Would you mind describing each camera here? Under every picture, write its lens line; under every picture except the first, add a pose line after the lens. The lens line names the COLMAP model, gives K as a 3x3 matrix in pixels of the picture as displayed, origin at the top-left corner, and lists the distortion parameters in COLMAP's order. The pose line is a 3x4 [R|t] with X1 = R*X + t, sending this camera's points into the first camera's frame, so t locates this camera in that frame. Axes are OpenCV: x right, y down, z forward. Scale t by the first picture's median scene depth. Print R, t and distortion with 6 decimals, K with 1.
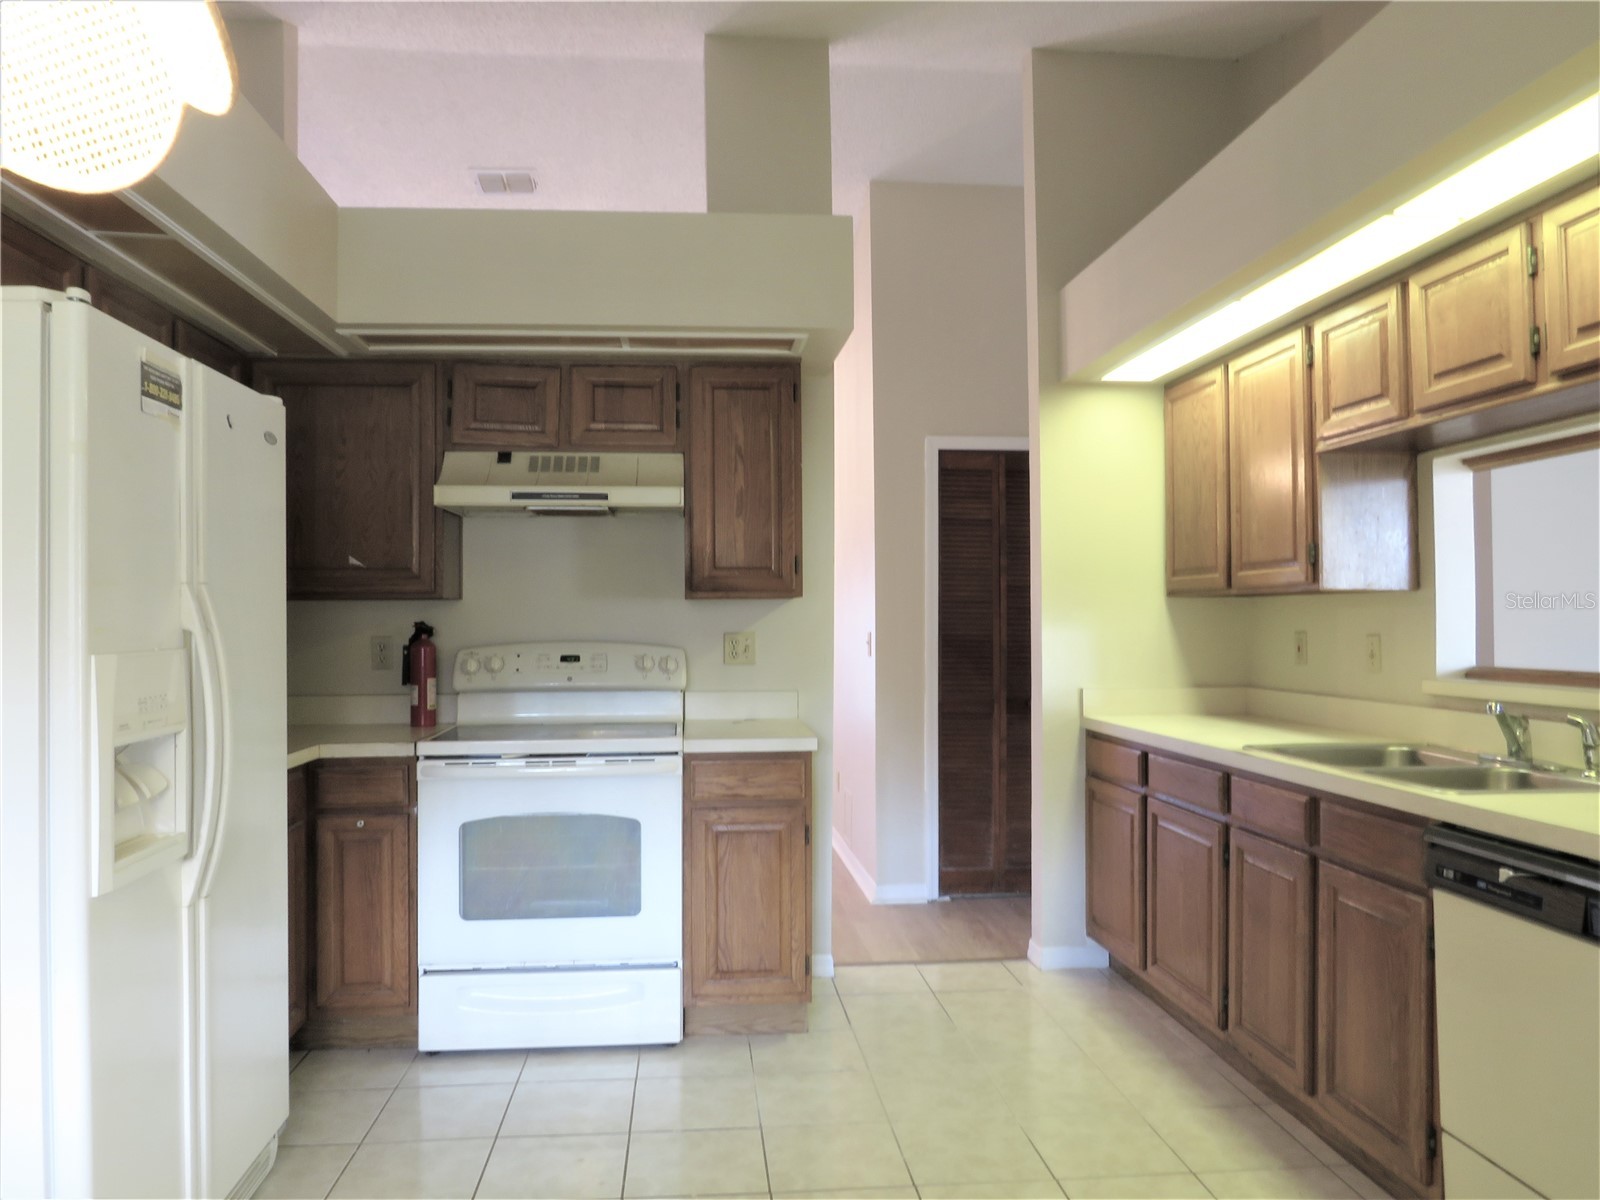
lens RADIAL K [[1131.4, 0, 788.7], [0, 1131.4, 601.0], [0, 0, 1]] dist [-0.023409, -0.004057]
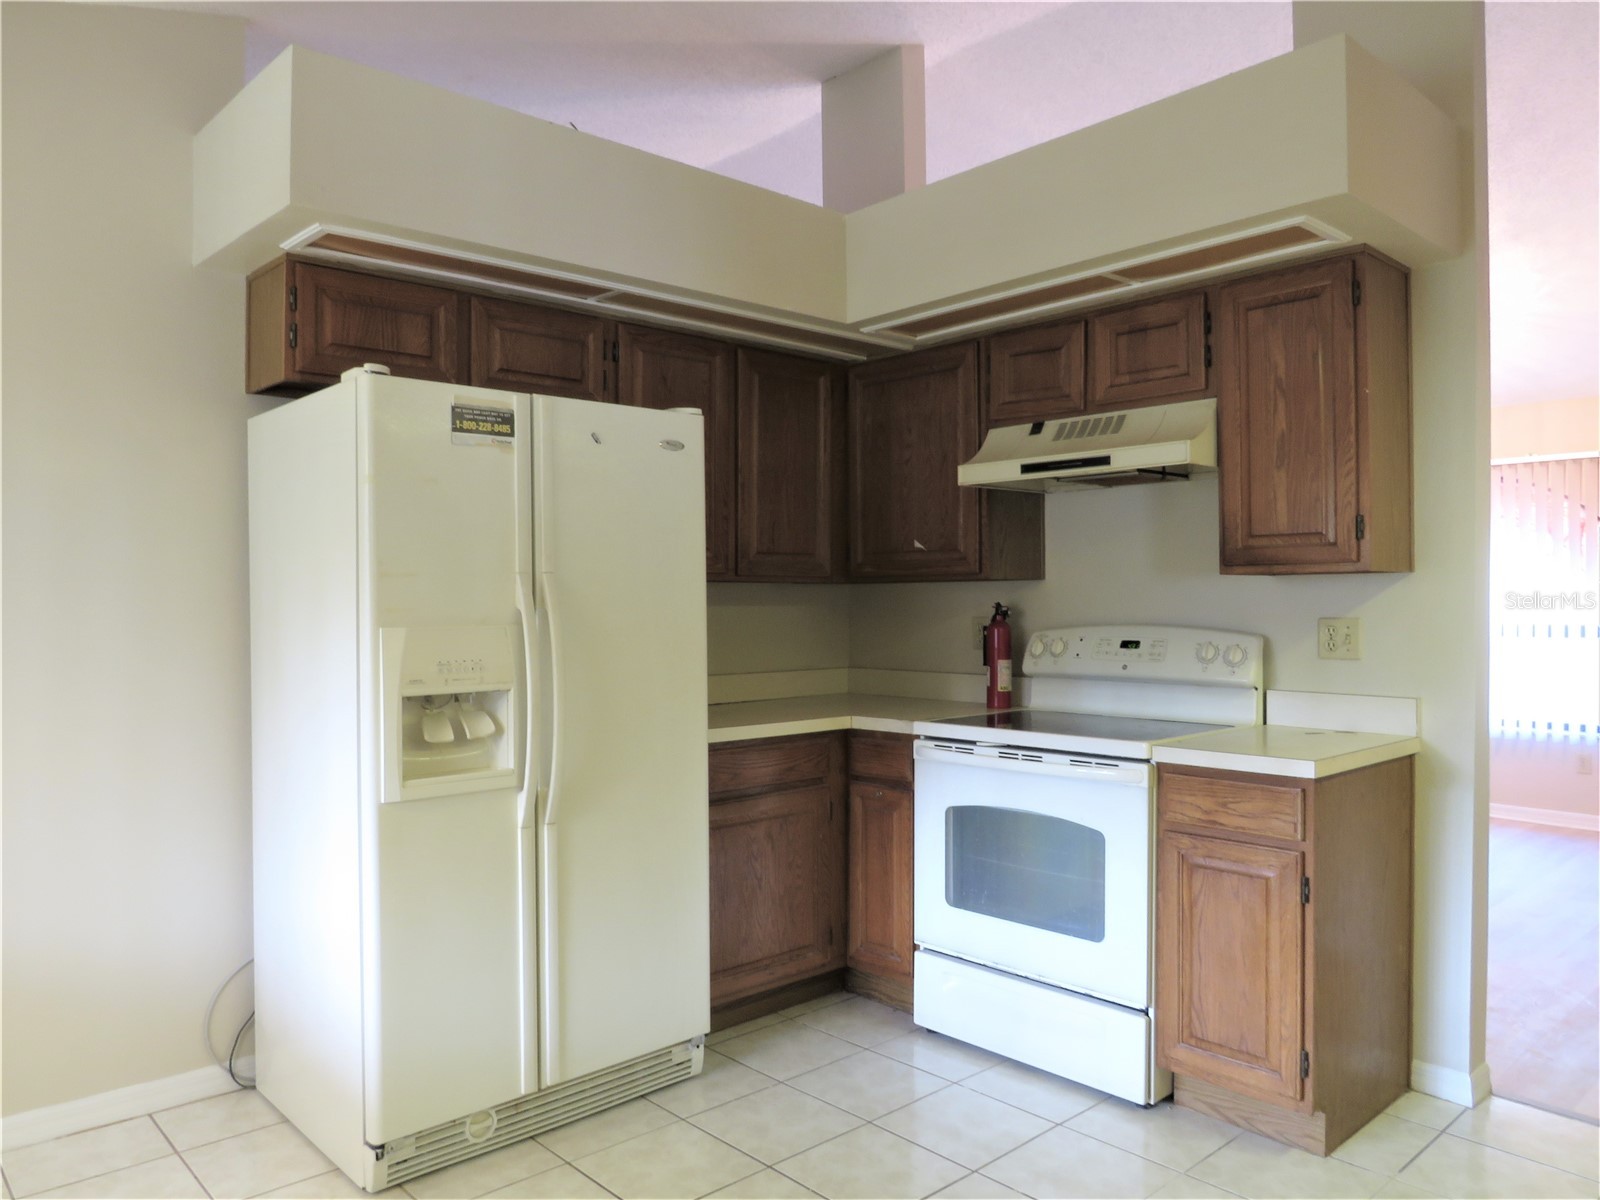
lens RADIAL K [[1140.7, 0, 800.0], [0, 1140.7, 600.0], [0, 0, 1]] dist [-0.007478, -0.000677]
pose [[0.609167, 0.001711, -0.793040, 0.401913], [0.013371, 0.999833, 0.012428, 0.001559], [0.792929, -0.018175, 0.609043, 0.277167]]
